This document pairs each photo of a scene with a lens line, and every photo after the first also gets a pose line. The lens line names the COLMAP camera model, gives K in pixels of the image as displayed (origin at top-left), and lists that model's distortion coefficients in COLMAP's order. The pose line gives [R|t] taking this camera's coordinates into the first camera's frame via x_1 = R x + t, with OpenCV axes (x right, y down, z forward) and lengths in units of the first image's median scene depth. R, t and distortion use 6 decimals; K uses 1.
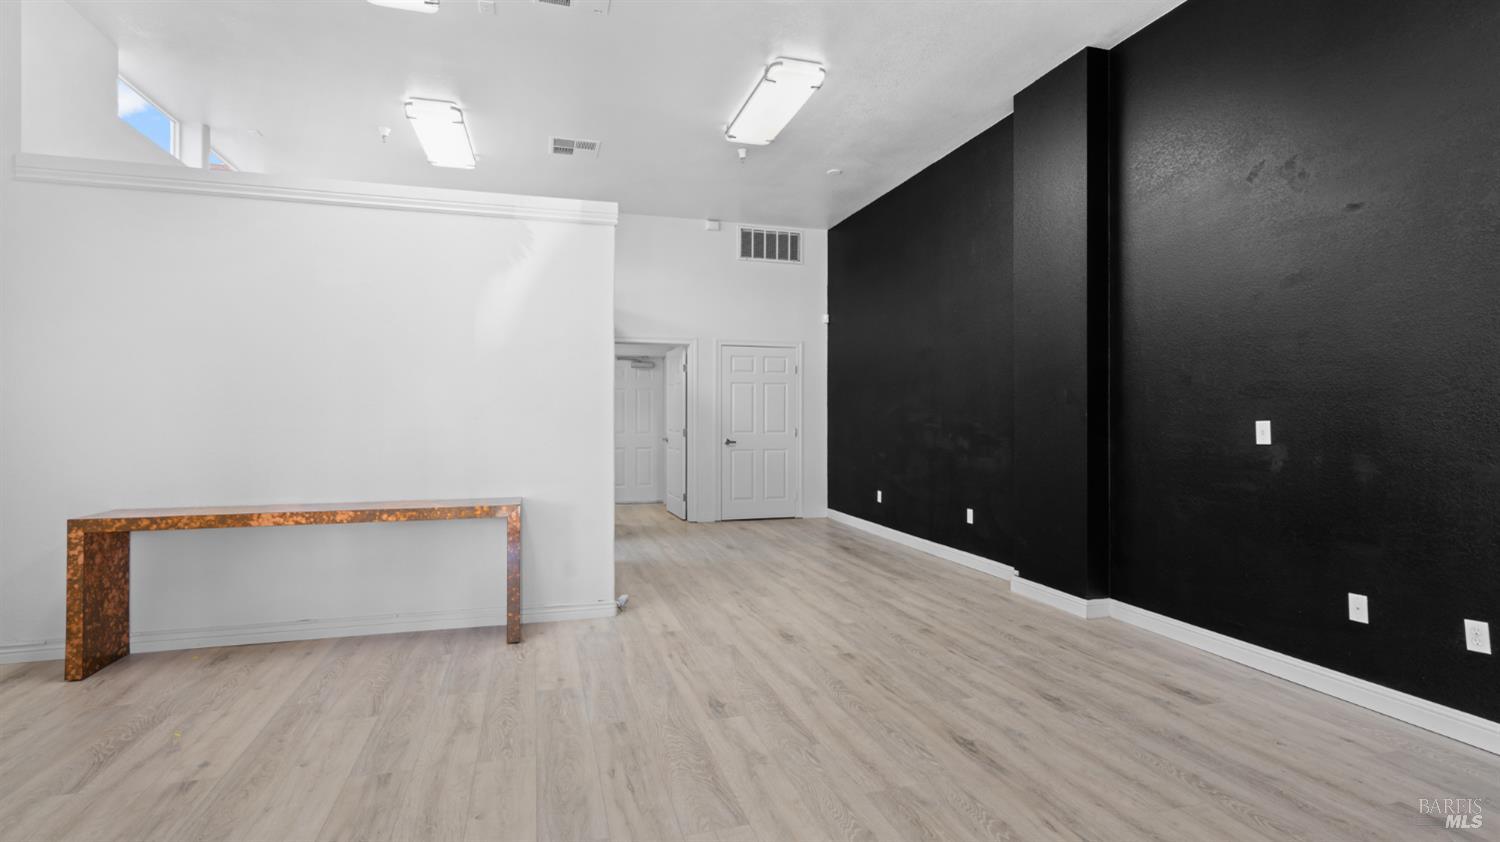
lens RADIAL K [[717.5, 0, 744.5], [0, 717.5, 413.3], [0, 0, 1]] dist [0.001406, 0.000361]
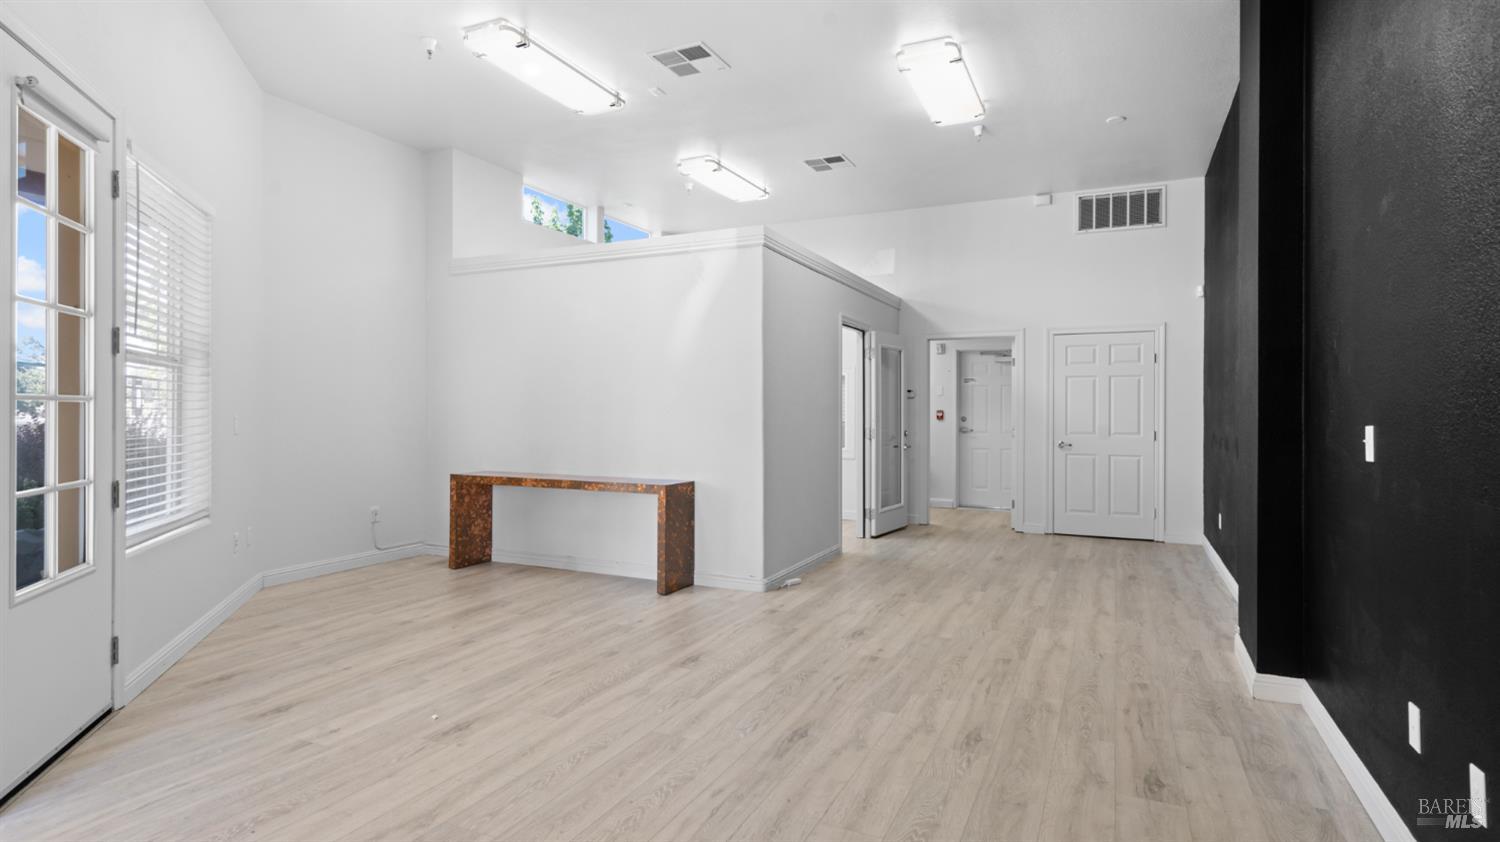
lens RADIAL K [[780.0, 0, 752.2], [0, 780.0, 414.6], [0, 0, 1]] dist [0.001396, 0.000277]
pose [[0.743304, 0.004533, -0.668939, 0.682490], [-0.001047, 0.999984, 0.005612, -0.003324], [0.668953, -0.003471, 0.743296, 0.085498]]
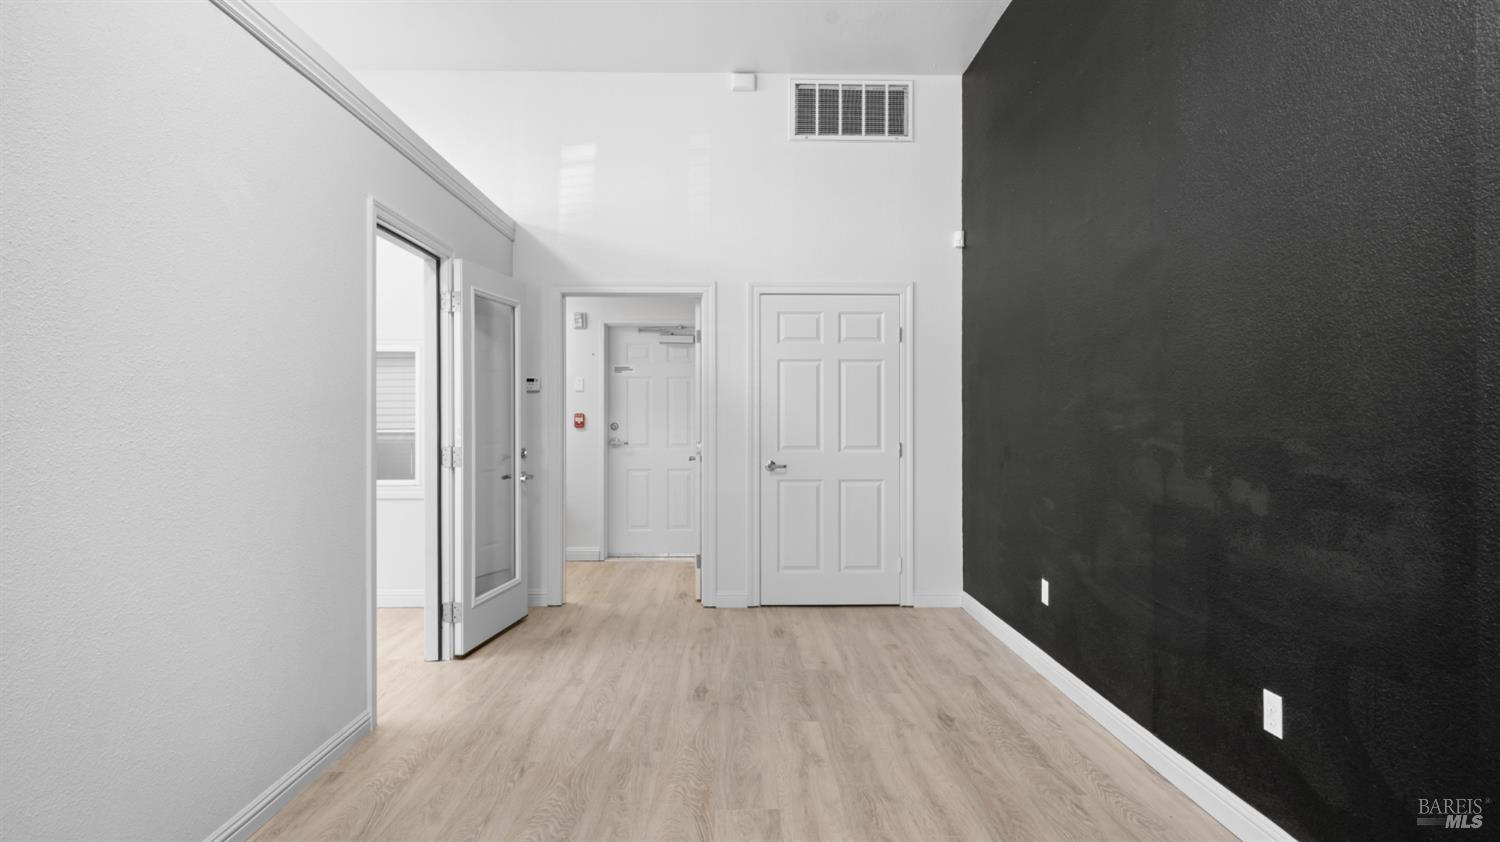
lens RADIAL K [[780.0, 0, 752.2], [0, 780.0, 414.6], [0, 0, 1]] dist [0.001396, 0.000277]
pose [[0.964843, -0.001666, -0.262822, 0.251284], [0.001154, 0.999997, -0.002103, 0.002150], [0.262825, 0.001725, 0.964842, 0.836132]]
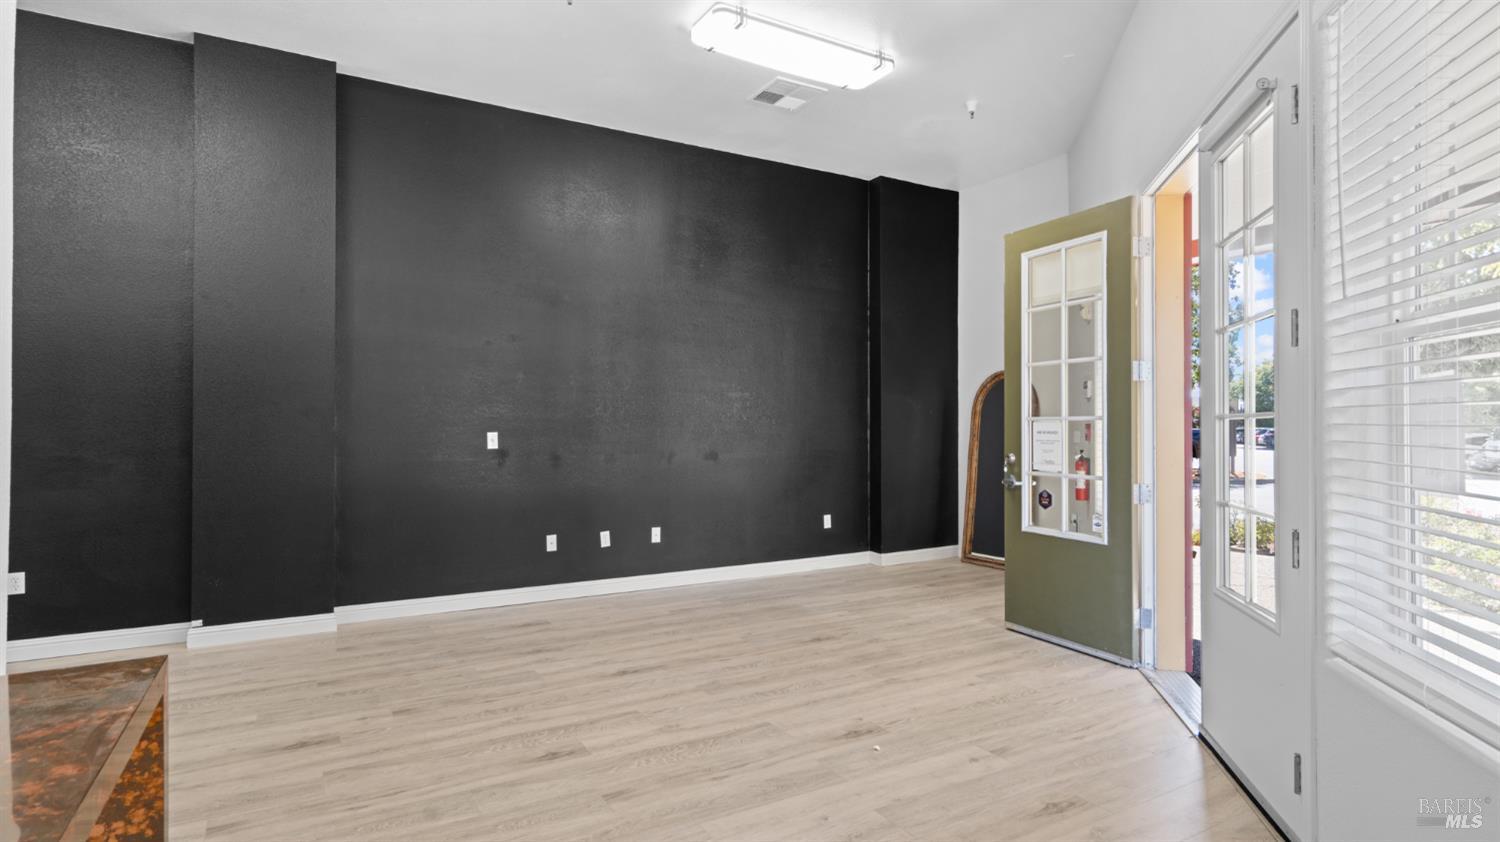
lens RADIAL K [[780.0, 0, 752.2], [0, 780.0, 414.6], [0, 0, 1]] dist [0.001396, 0.000277]
pose [[-0.236828, 0.012810, 0.971467, -0.798411], [0.000330, 0.999914, -0.013105, -0.003525], [-0.971551, -0.002783, -0.236812, 0.756080]]
